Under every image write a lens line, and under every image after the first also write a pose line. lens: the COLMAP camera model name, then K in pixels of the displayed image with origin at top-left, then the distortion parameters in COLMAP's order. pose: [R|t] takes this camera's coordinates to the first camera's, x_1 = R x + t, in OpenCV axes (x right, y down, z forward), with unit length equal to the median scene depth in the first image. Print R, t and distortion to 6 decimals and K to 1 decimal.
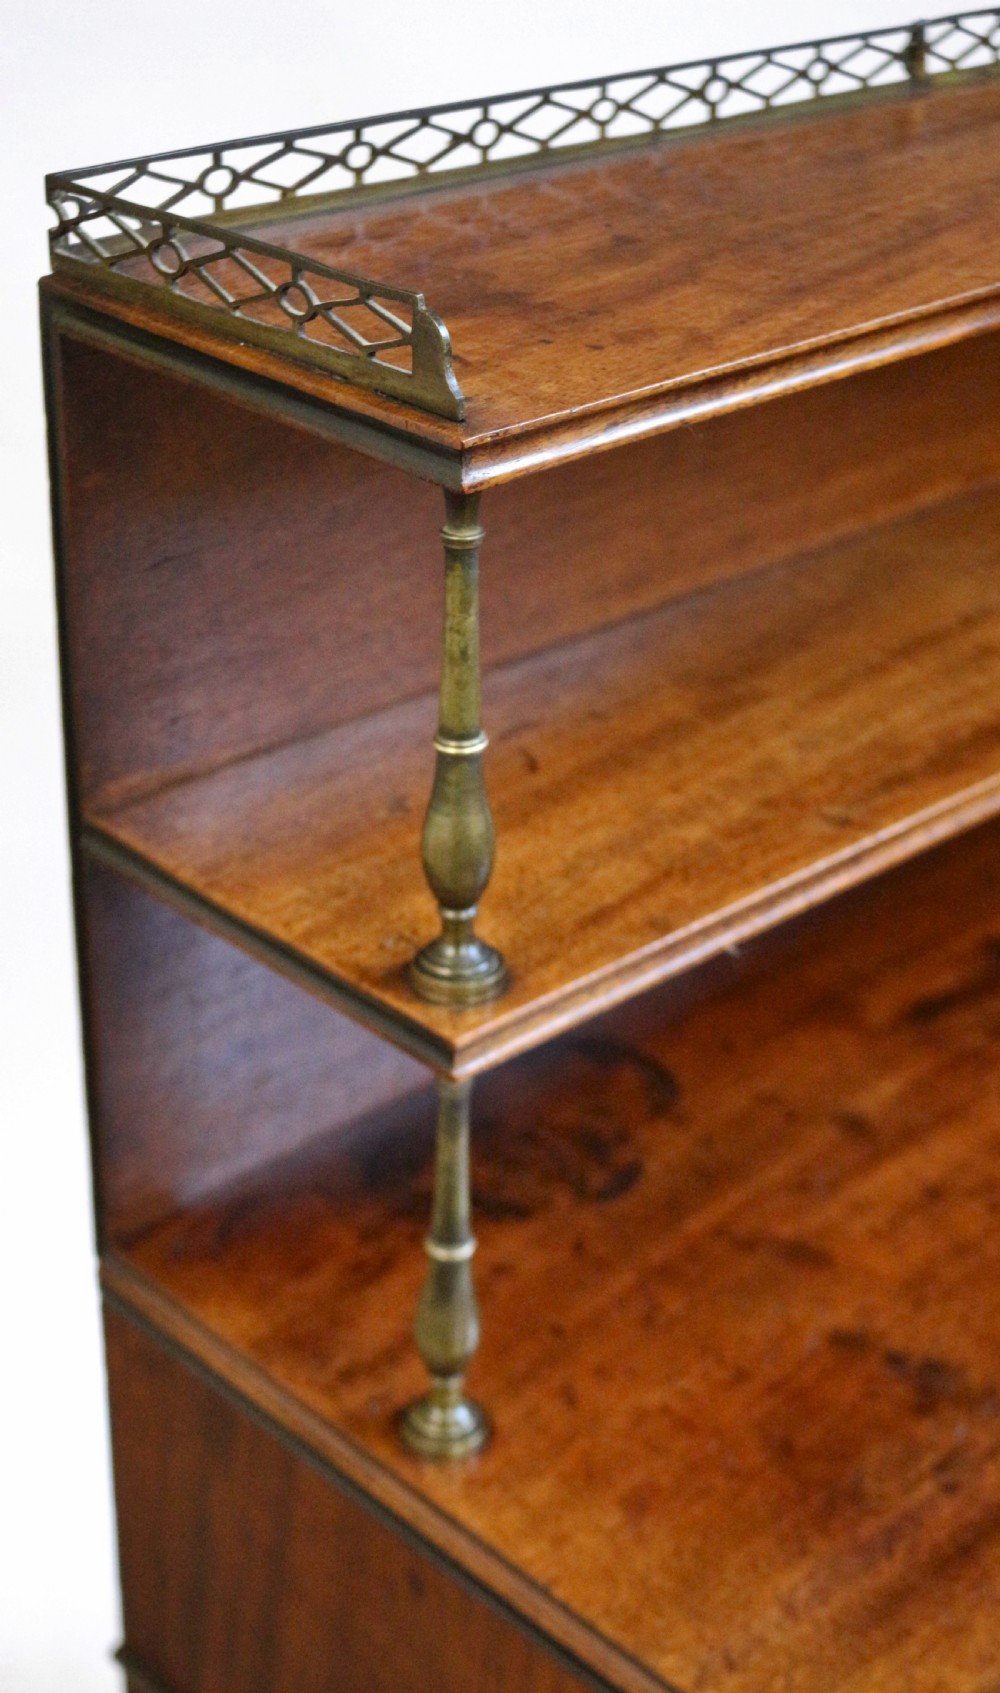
lens RADIAL K [[2542.3, 0, 499.1], [0, 2542.3, 874.8], [0, 0, 1]] dist [-0.030538, -0.026578]
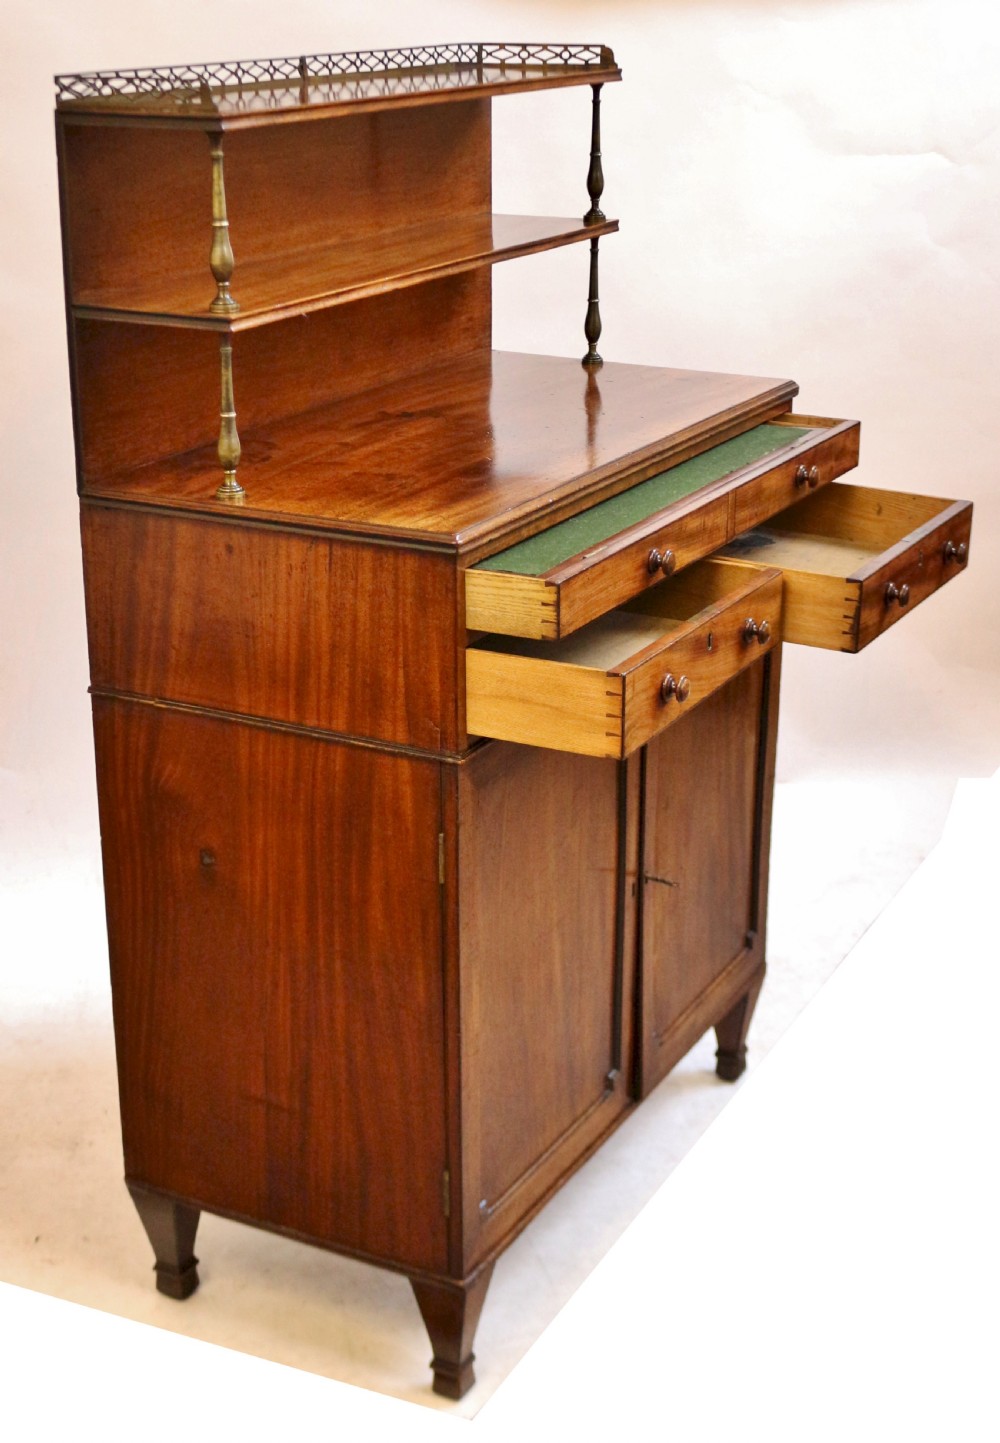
lens RADIAL K [[2128.4, 0, 505.3], [0, 2128.4, 762.3], [0, 0, 1]] dist [-0.079346, 0.077491]
pose [[0.948930, -0.134256, 0.285495, -0.439096], [0.171330, 0.979164, -0.109009, 0.804879], [-0.264911, 0.152356, 0.952161, -1.284798]]
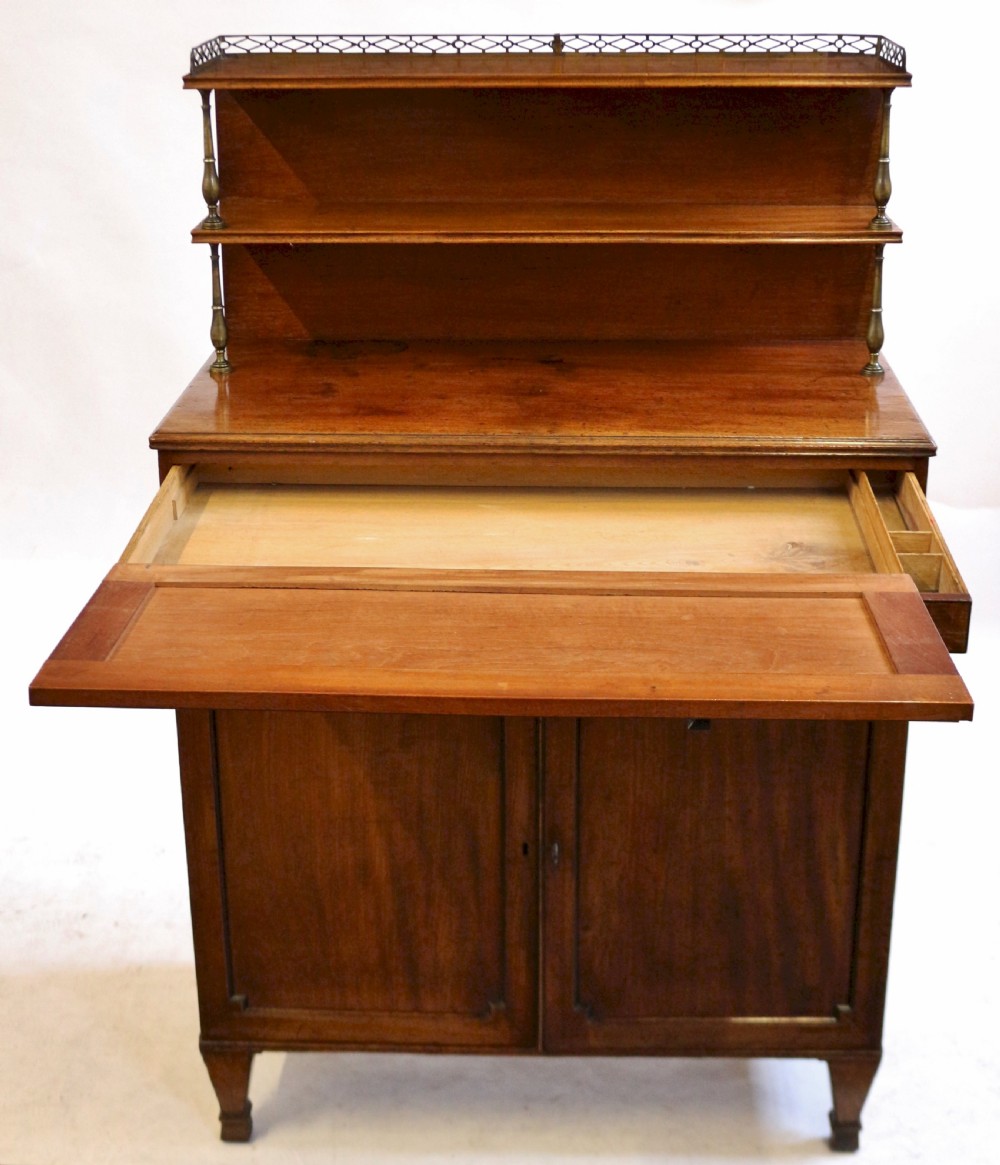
lens RADIAL K [[1856.0, 0, 506.6], [0, 1856.0, 532.3], [0, 0, 1]] dist [-0.112248, 0.078091]
pose [[0.700402, 0.221199, -0.678608, 2.065466], [-0.325865, 0.944993, -0.028300, 0.370508], [0.635020, 0.240956, 0.733955, -0.623094]]
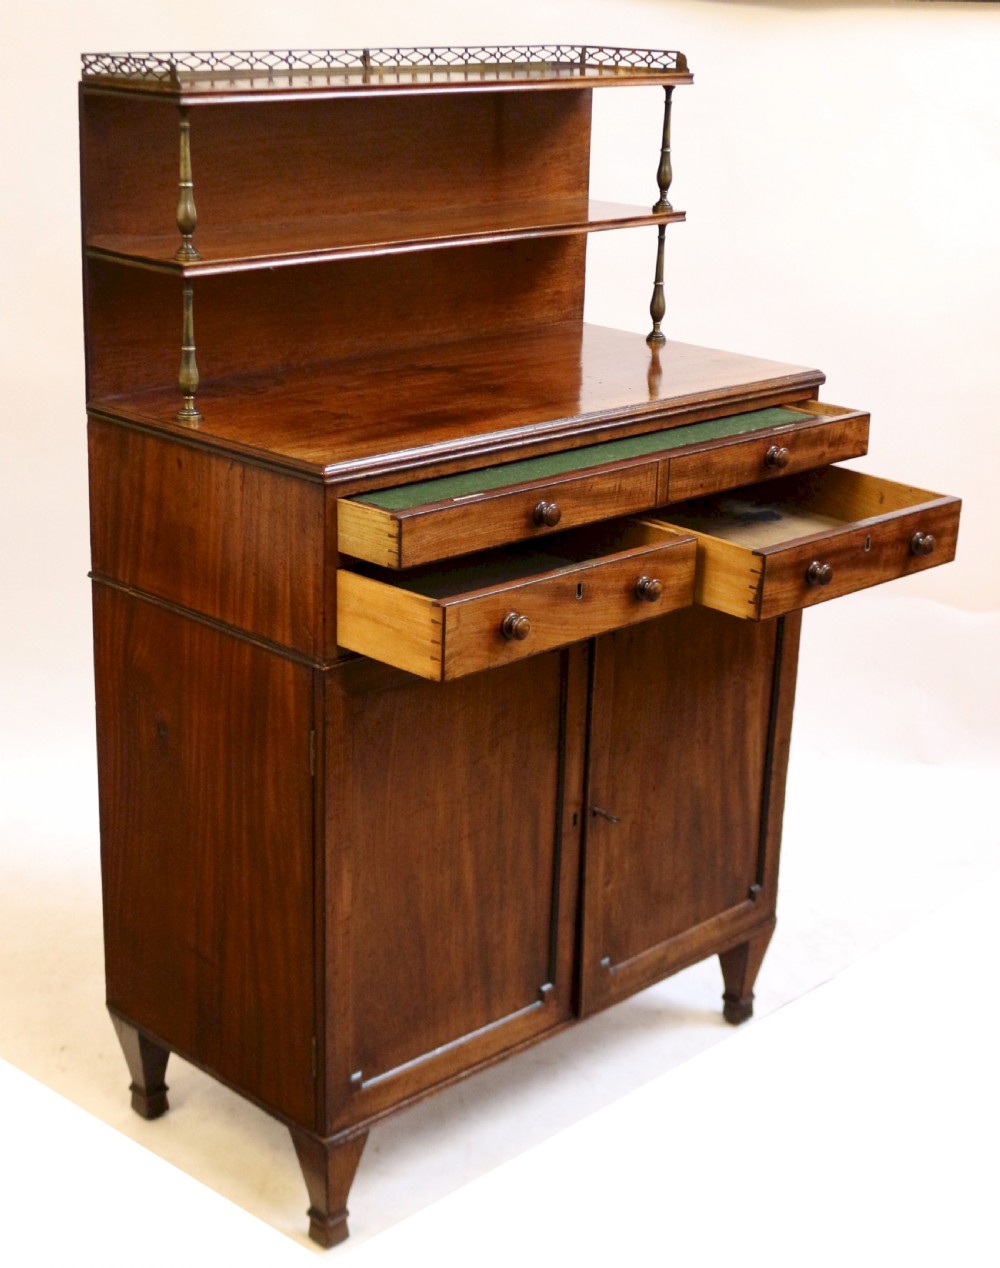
lens RADIAL K [[1997.9, 0, 500.0], [0, 1997.9, 634.0], [0, 0, 1]] dist [-0.058590, -0.073469]
pose [[0.999639, -0.003657, 0.026619, 0.305498], [0.008260, 0.984550, -0.174911, 0.928624], [-0.025568, 0.175068, 0.984224, -1.486010]]
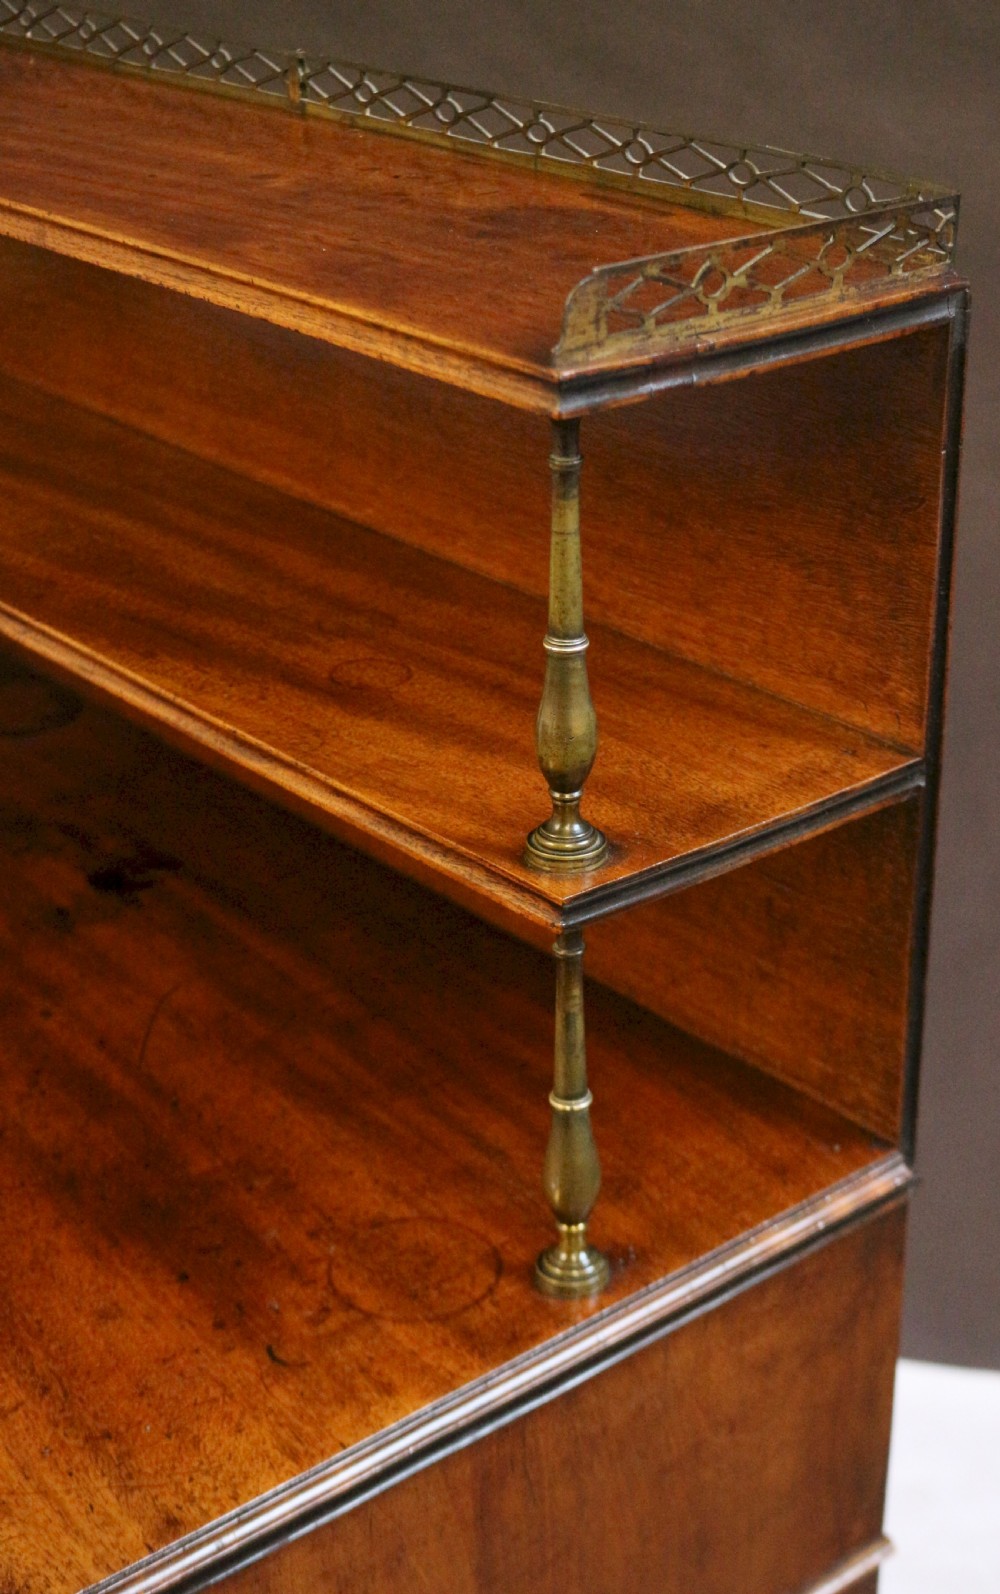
lens RADIAL K [[2543.2, 0, 533.9], [0, 2543.2, 800.1], [0, 0, 1]] dist [-0.044907, -0.077034]
pose [[-0.049238, 0.410990, -0.910309, 1.552503], [-0.480287, 0.789378, 0.382370, -0.649372], [0.875728, 0.456037, 0.158526, 1.240577]]
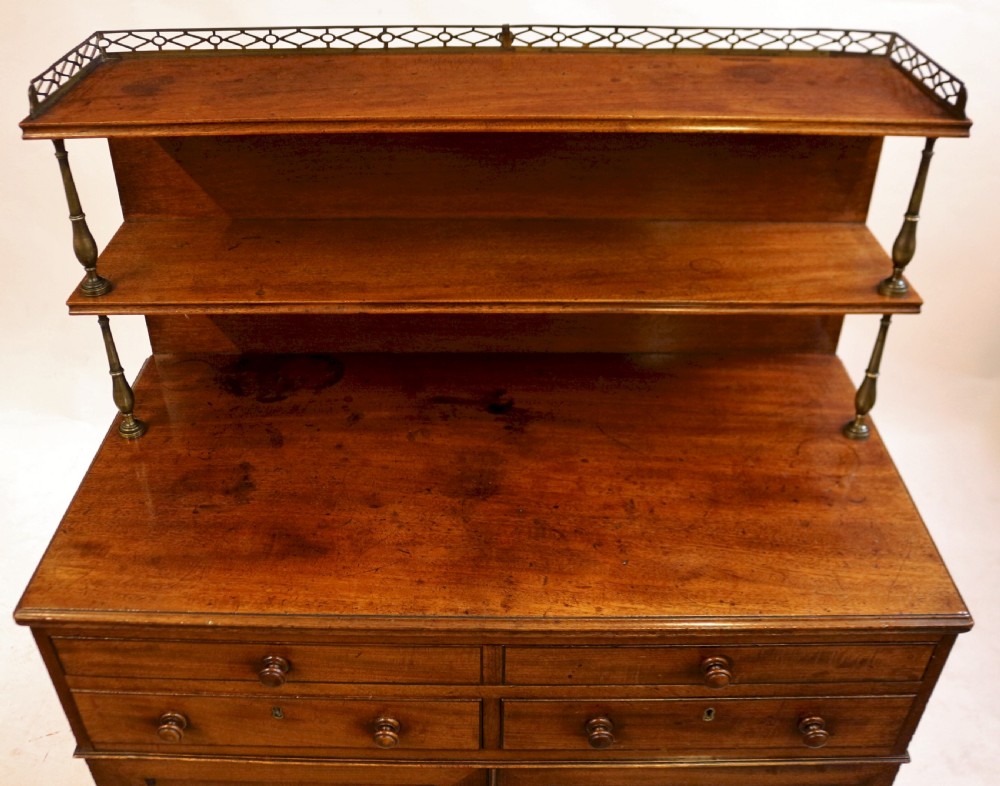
lens RADIAL K [[970.2, 0, 482.8], [0, 970.2, 397.2], [0, 0, 1]] dist [-0.152960, 0.100289]
pose [[0.720339, 0.382213, -0.578813, 0.971772], [-0.318004, 0.923593, 0.214125, -0.221536], [0.616429, 0.029823, 0.786846, 0.297884]]
